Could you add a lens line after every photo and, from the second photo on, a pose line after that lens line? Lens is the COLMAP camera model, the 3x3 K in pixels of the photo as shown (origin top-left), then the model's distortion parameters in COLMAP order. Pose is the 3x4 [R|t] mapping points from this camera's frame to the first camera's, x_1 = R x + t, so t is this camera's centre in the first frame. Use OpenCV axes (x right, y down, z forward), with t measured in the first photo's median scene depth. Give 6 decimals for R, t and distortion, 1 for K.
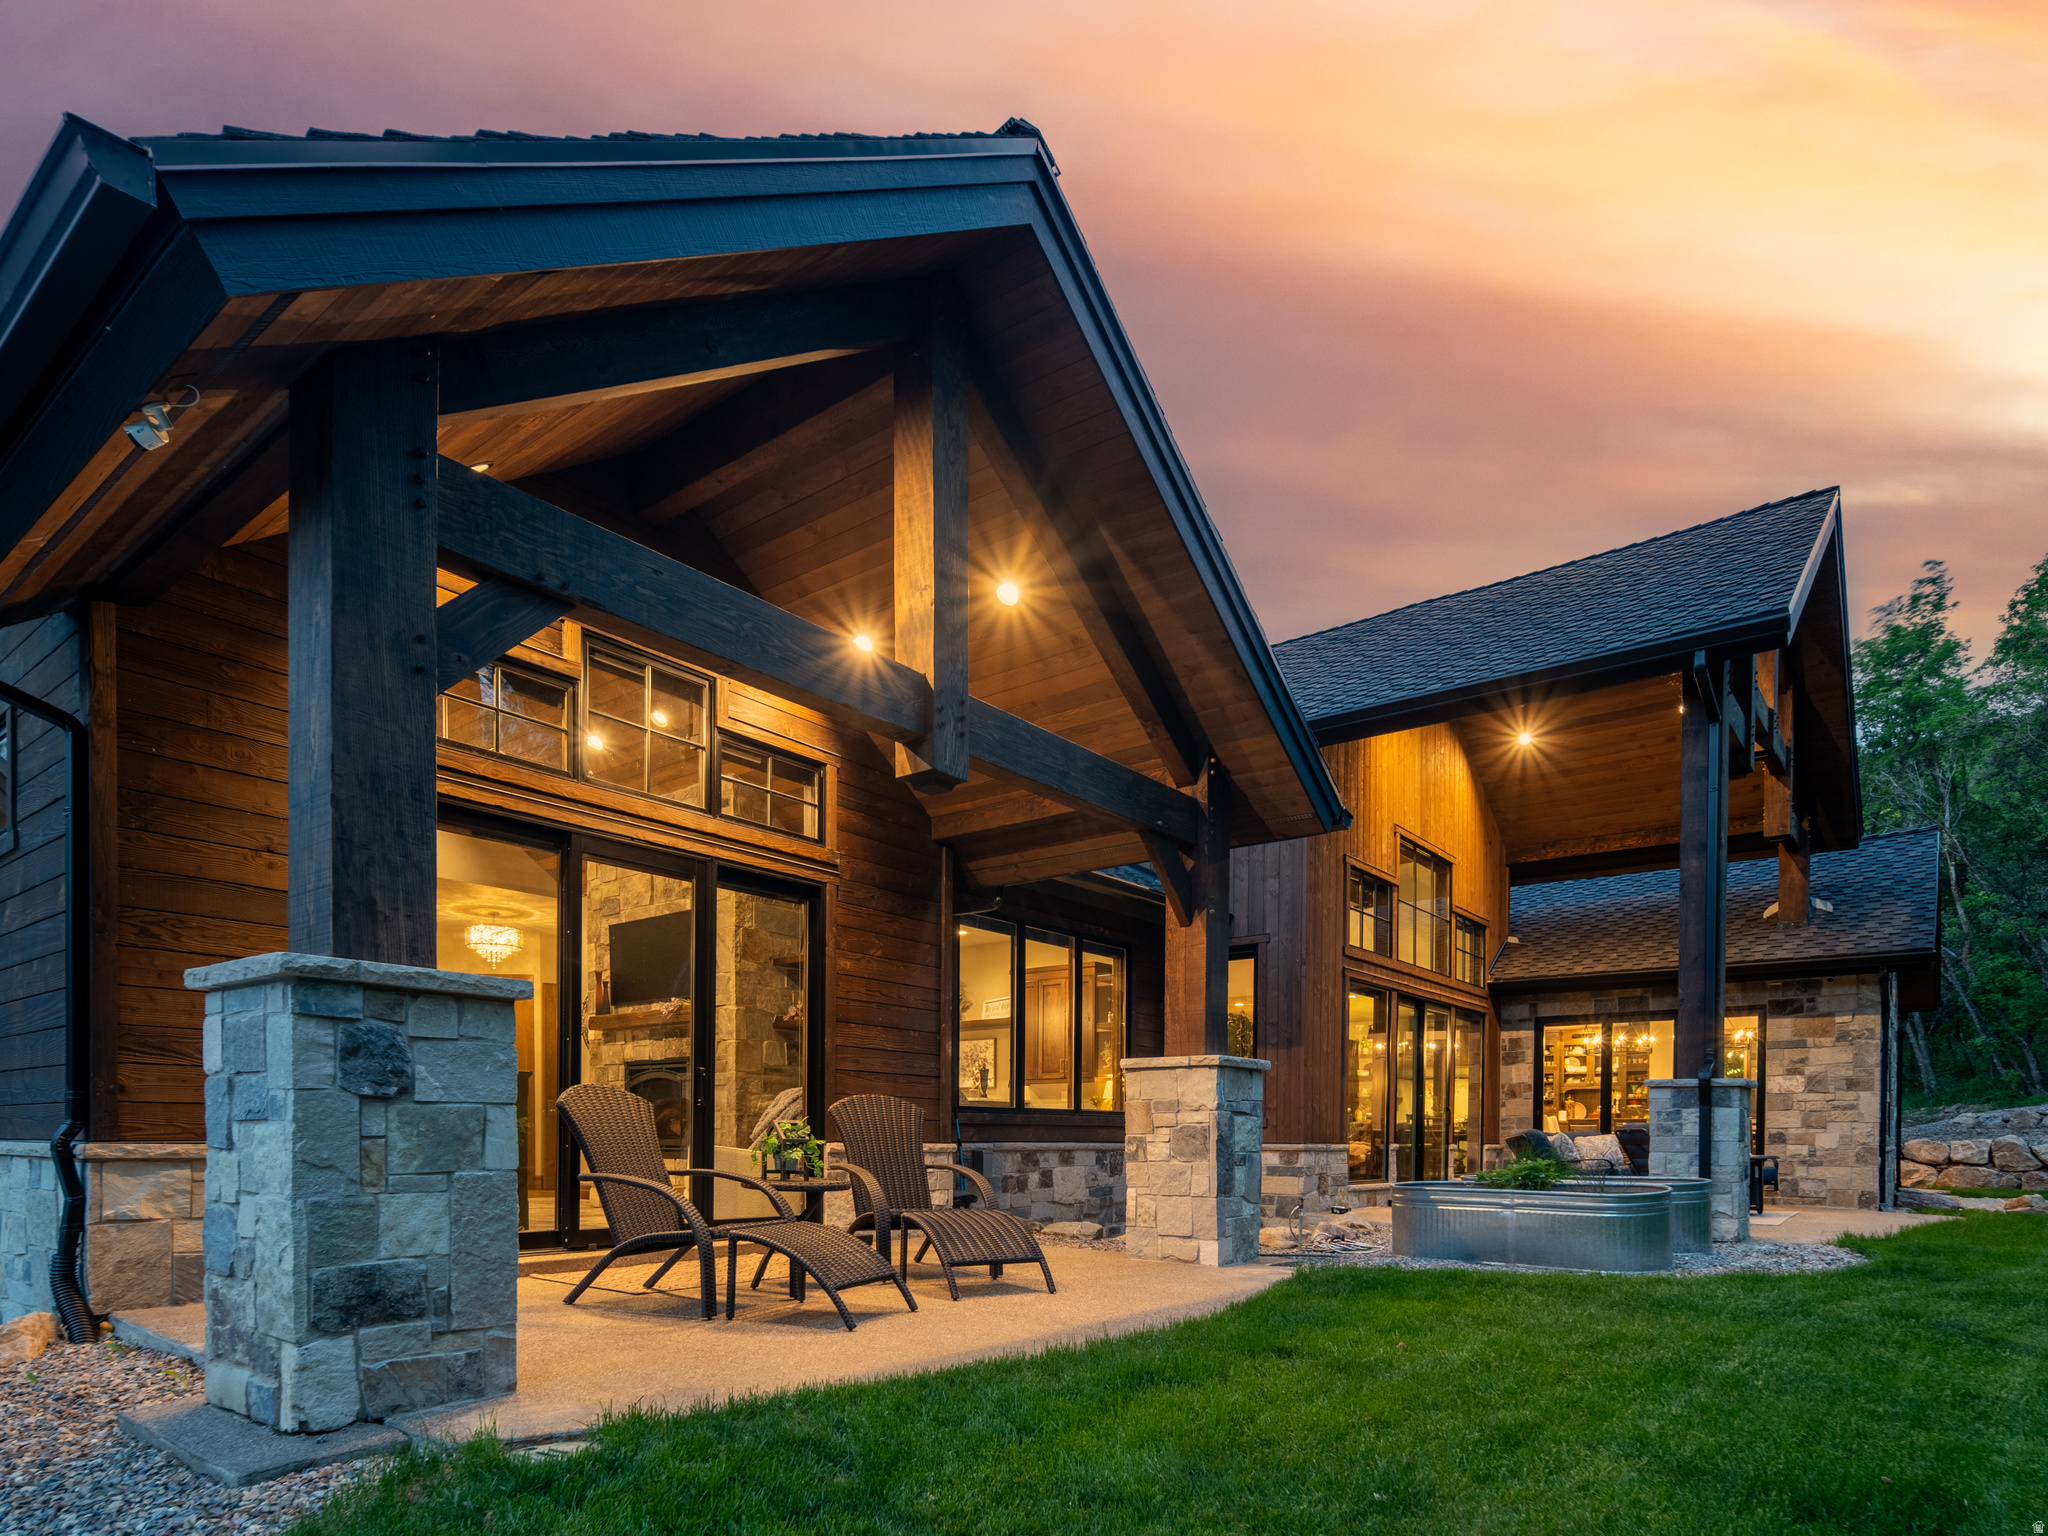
lens RADIAL K [[1138.6, 0, 1021.8], [0, 1138.6, 782.5], [0, 0, 1]] dist [-0.002274, -0.000024]
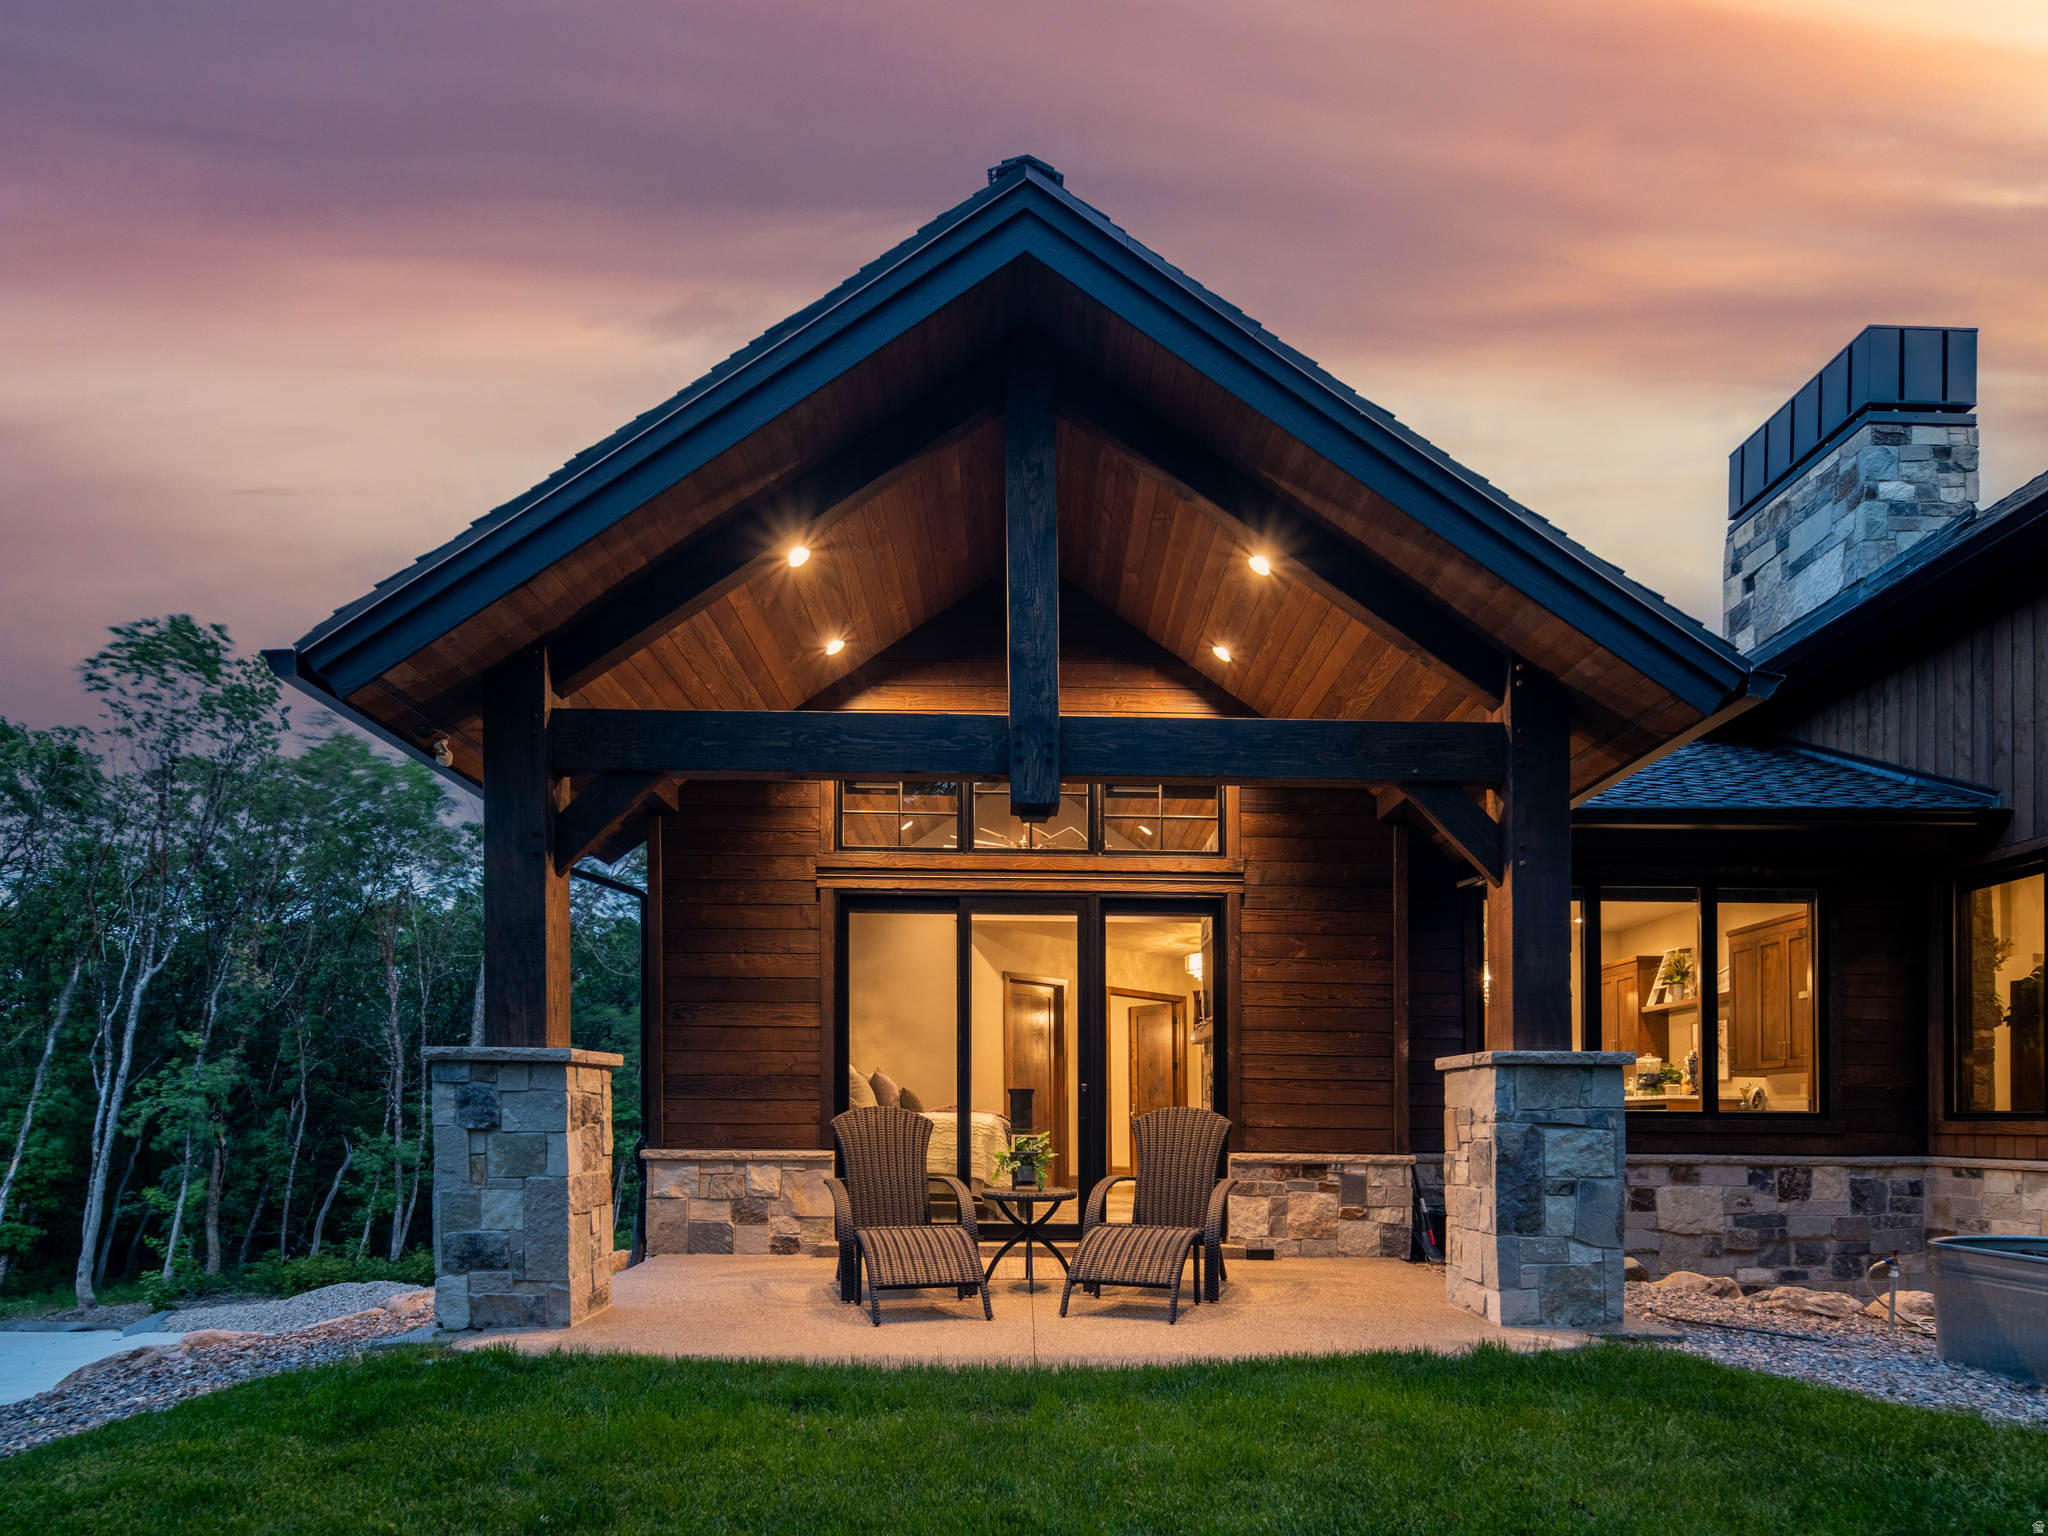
lens RADIAL K [[1109.9, 0, 1024.0], [0, 1109.9, 768.0], [0, 0, 1]] dist [0.001411, -0.000919]
pose [[0.623587, -0.238564, -0.744464, 0.925268], [0.229811, 0.966164, -0.117111, 0.105410], [0.747212, -0.098057, 0.657312, 0.437922]]
